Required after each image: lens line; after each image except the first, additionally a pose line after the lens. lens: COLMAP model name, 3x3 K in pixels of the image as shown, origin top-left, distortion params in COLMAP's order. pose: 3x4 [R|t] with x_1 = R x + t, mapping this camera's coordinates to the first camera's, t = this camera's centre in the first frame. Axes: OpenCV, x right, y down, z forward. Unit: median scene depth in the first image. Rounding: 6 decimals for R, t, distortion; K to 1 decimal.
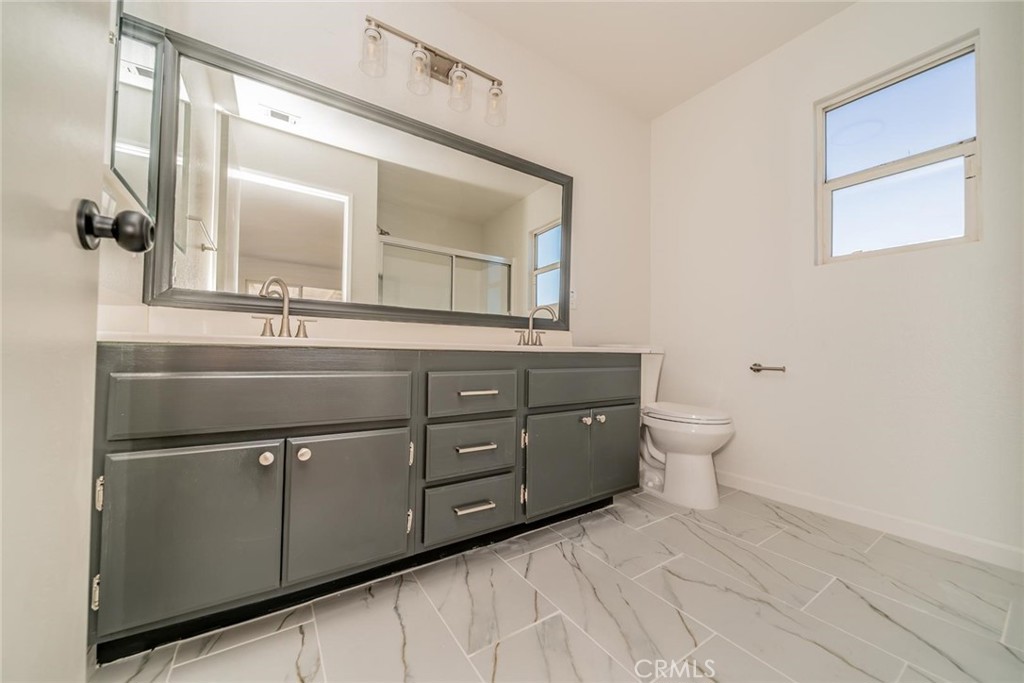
lens RADIAL K [[366.9, 0, 512.0], [0, 366.9, 341.5], [0, 0, 1]] dist [0.000514, 0.000014]
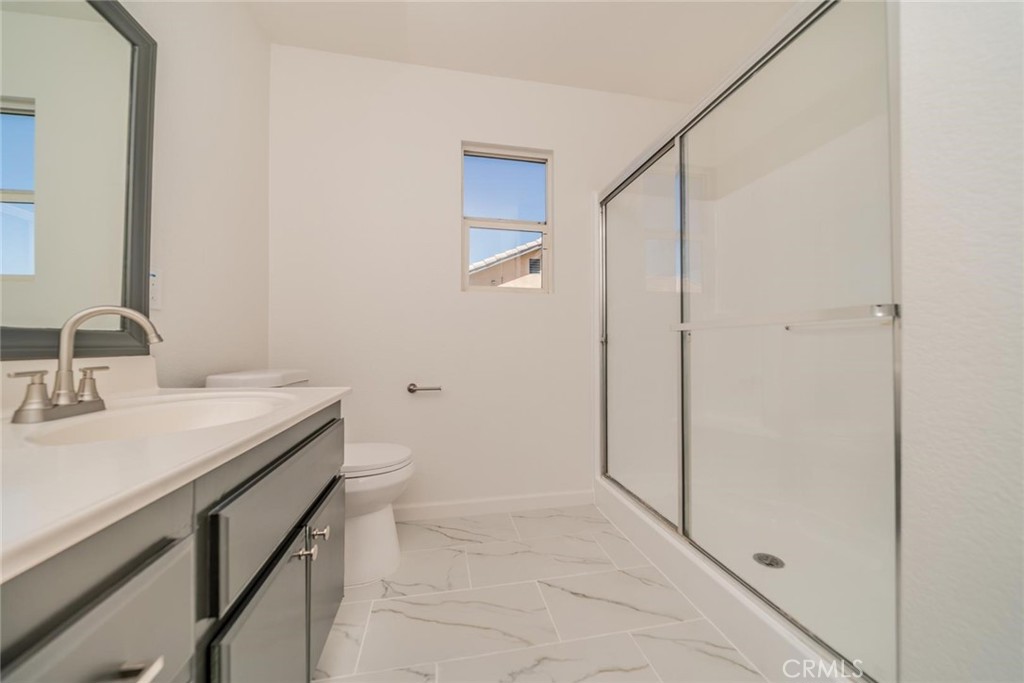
lens RADIAL K [[366.9, 0, 512.0], [0, 366.9, 341.5], [0, 0, 1]] dist [0.000514, 0.000014]
pose [[0.392352, 0.000990, 0.919814, -0.128836], [-0.014558, 0.999881, 0.005134, -0.067154], [-0.919700, -0.015405, 0.392320, 0.447599]]
